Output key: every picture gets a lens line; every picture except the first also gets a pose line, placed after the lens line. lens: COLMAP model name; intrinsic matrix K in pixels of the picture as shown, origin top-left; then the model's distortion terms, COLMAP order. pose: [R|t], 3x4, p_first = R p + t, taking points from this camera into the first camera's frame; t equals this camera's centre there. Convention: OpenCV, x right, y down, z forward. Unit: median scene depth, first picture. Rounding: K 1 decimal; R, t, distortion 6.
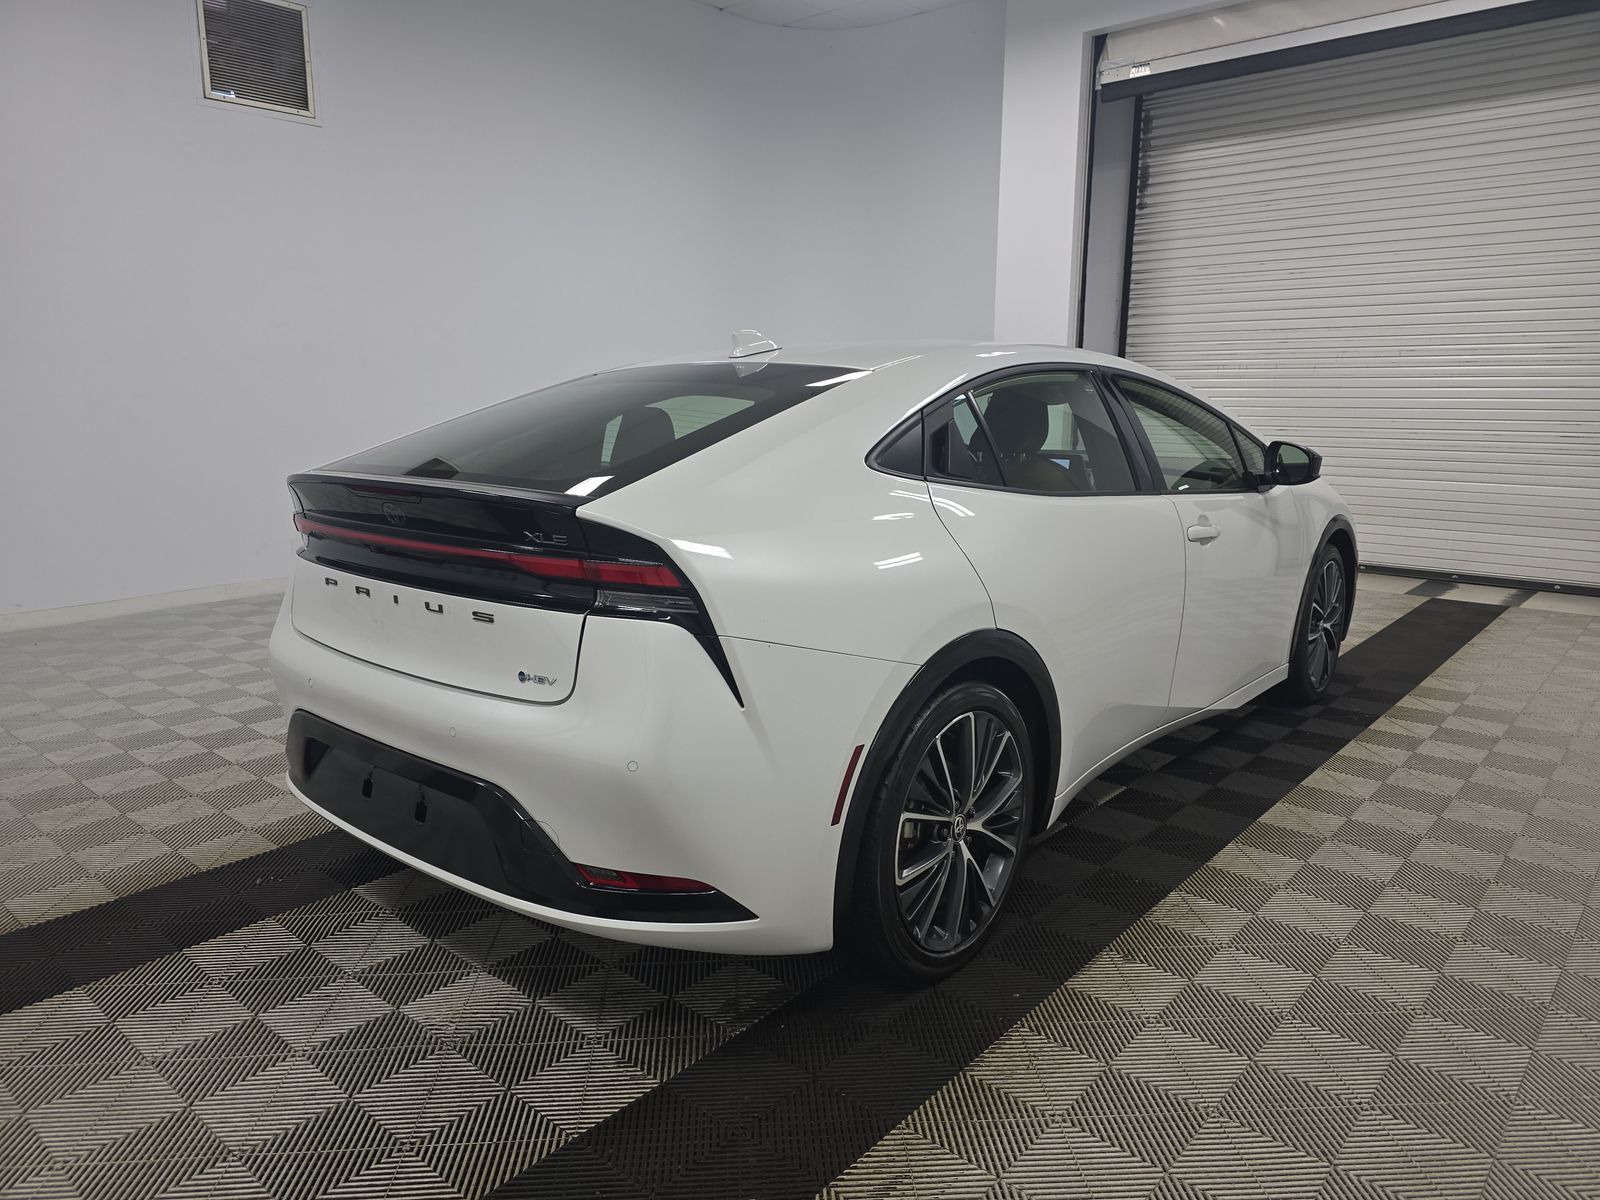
lens RADIAL K [[1091.7, 0, 797.4], [0, 1091.7, 596.9], [0, 0, 1]] dist [0.026232, -0.024512]
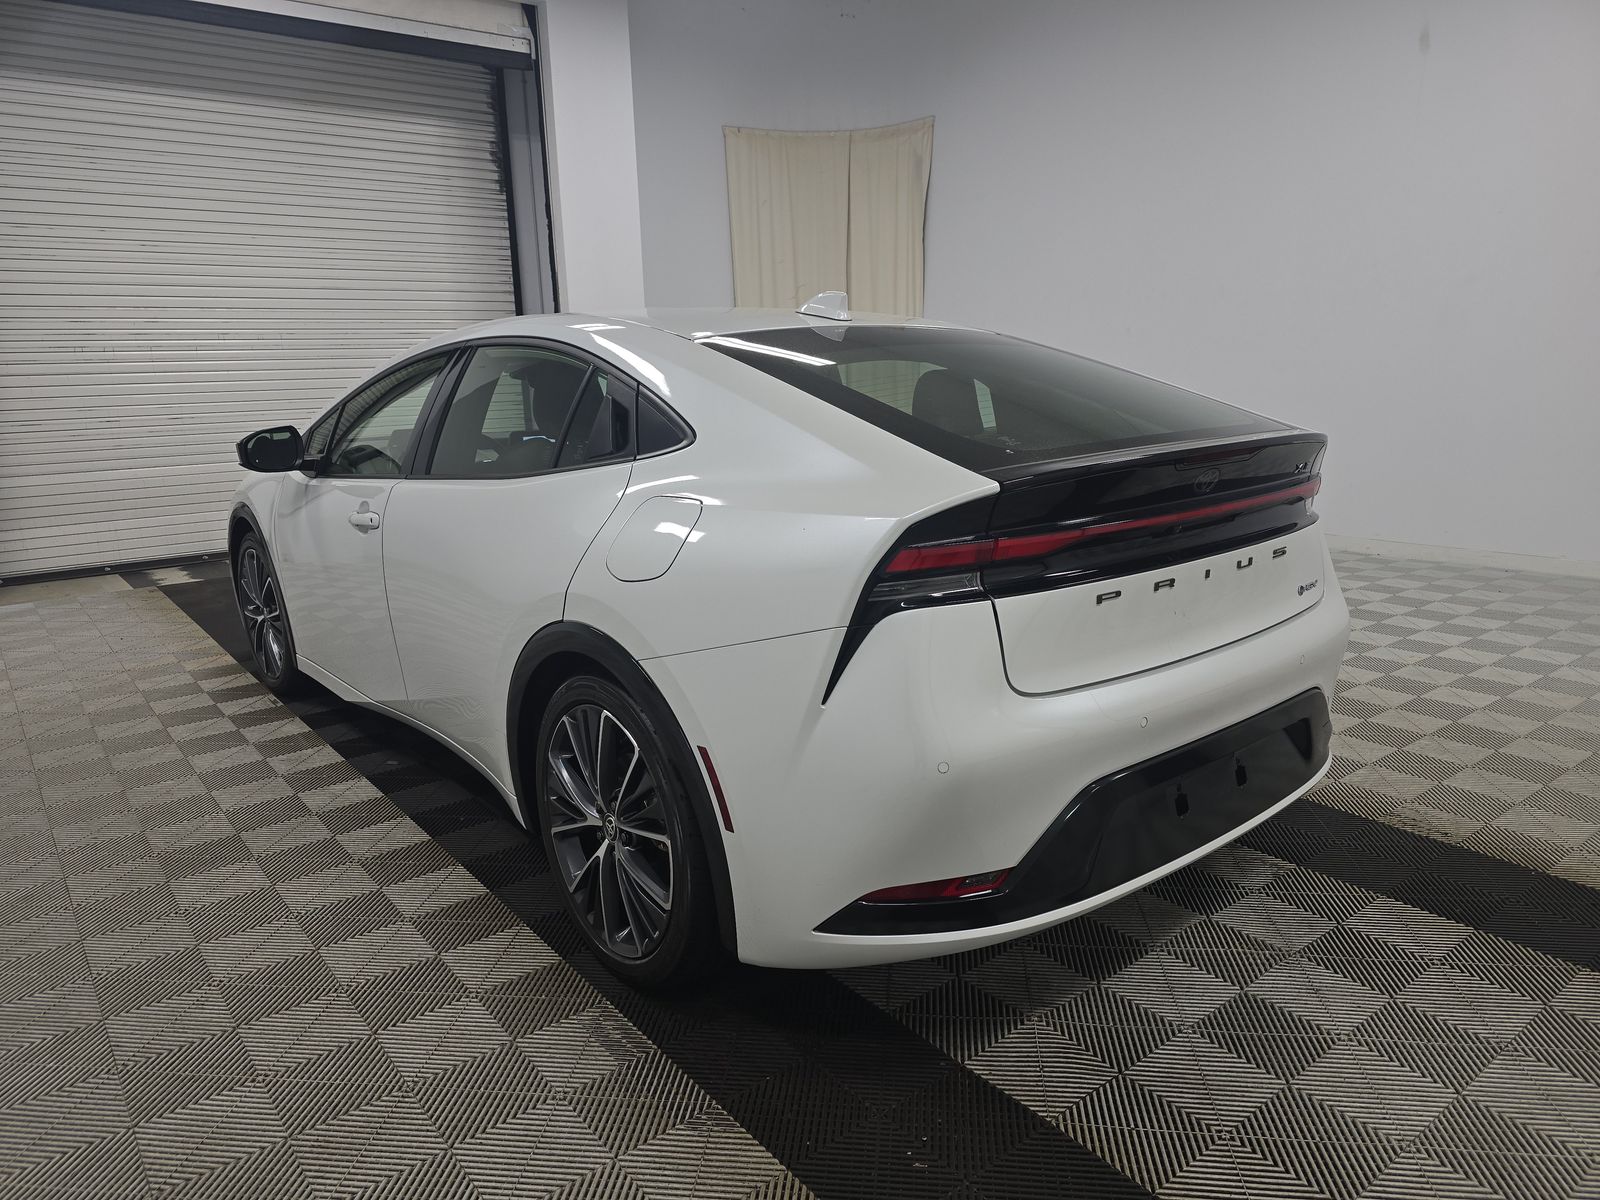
lens RADIAL K [[1091.7, 0, 777.2], [0, 1091.7, 609.0], [0, 0, 1]] dist [0.026232, -0.024512]
pose [[0.172012, -0.223515, 0.959402, -0.399792], [0.208131, 0.960179, 0.186380, -0.065554], [-0.962857, 0.167621, 0.211682, 0.351550]]
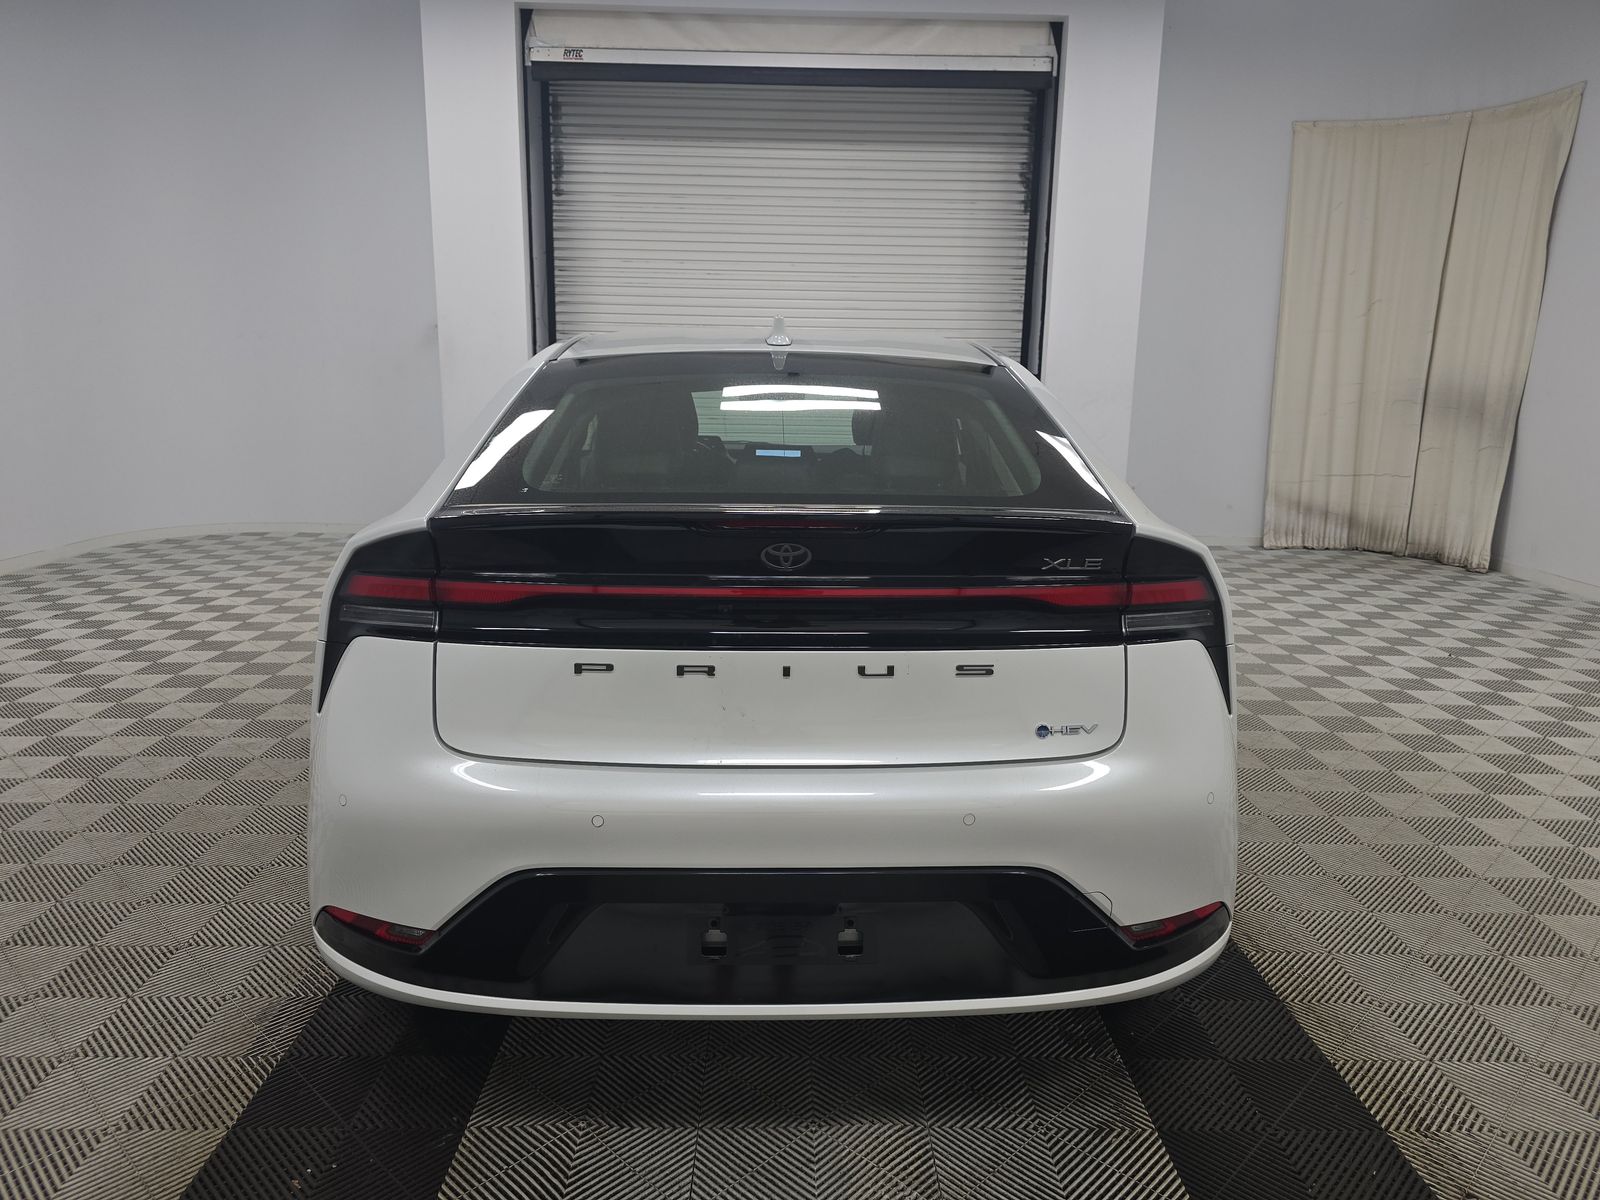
lens RADIAL K [[1091.7, 0, 793.4], [0, 1091.7, 599.3], [0, 0, 1]] dist [0.026232, -0.024512]
pose [[0.738137, -0.121944, 0.663538, -0.255111], [0.110634, 0.992093, 0.059253, -0.026773], [-0.665517, 0.029674, 0.745792, 0.136701]]
